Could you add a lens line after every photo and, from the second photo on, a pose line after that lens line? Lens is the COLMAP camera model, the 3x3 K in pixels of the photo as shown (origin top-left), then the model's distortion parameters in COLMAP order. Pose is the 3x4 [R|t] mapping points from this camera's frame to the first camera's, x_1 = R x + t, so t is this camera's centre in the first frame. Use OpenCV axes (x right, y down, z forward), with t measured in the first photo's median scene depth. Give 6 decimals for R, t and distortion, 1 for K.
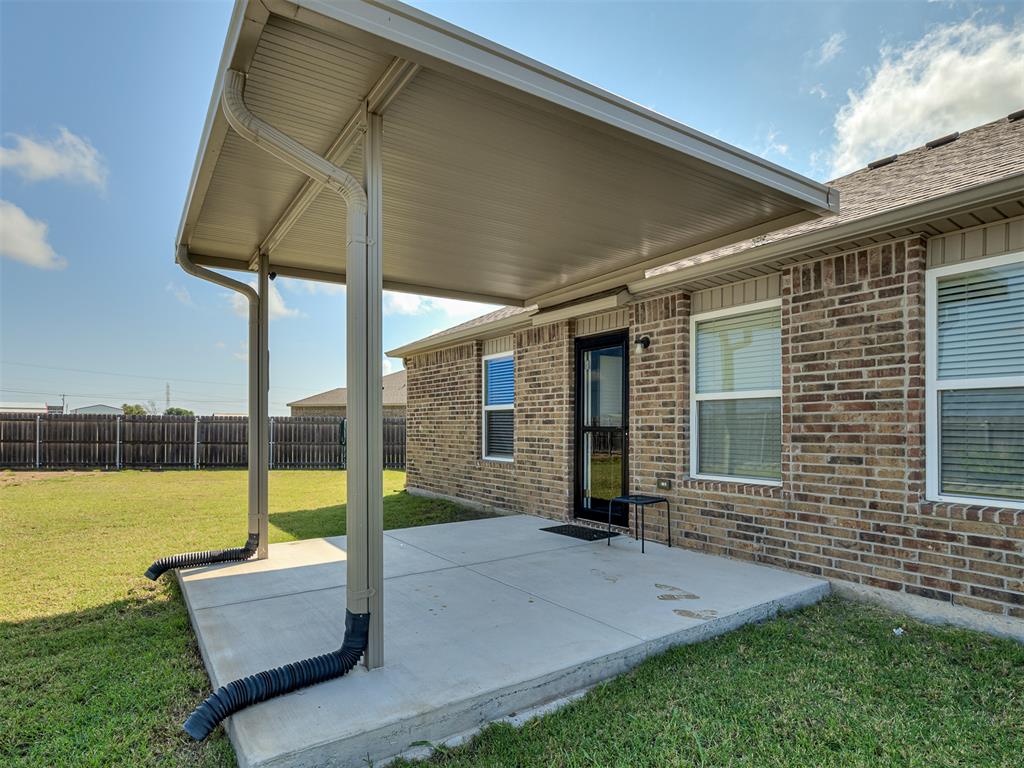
lens RADIAL K [[537.0, 0, 497.1], [0, 537.0, 424.9], [0, 0, 1]] dist [0.001777, -0.000373]
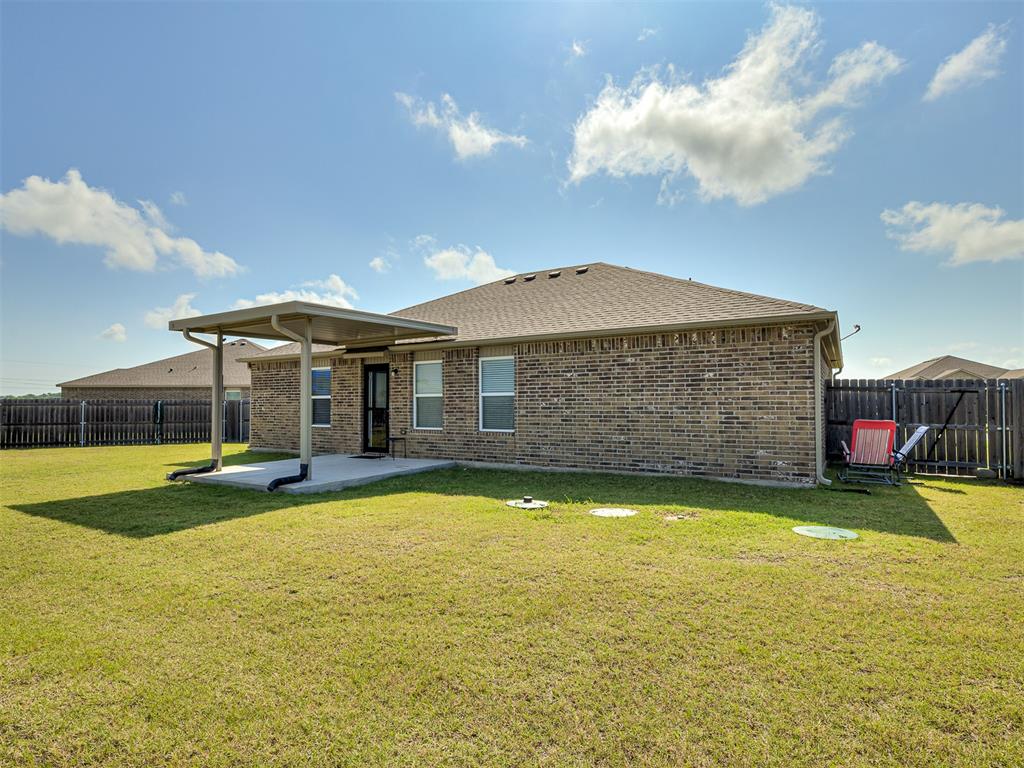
lens RADIAL K [[537.0, 0, 520.4], [0, 537.0, 380.1], [0, 0, 1]] dist [0.001777, -0.000373]
pose [[0.909590, 0.007713, 0.415434, -0.175723], [0.007793, 0.999335, -0.035618, -0.026088], [-0.415433, 0.035636, 0.908926, -1.186491]]
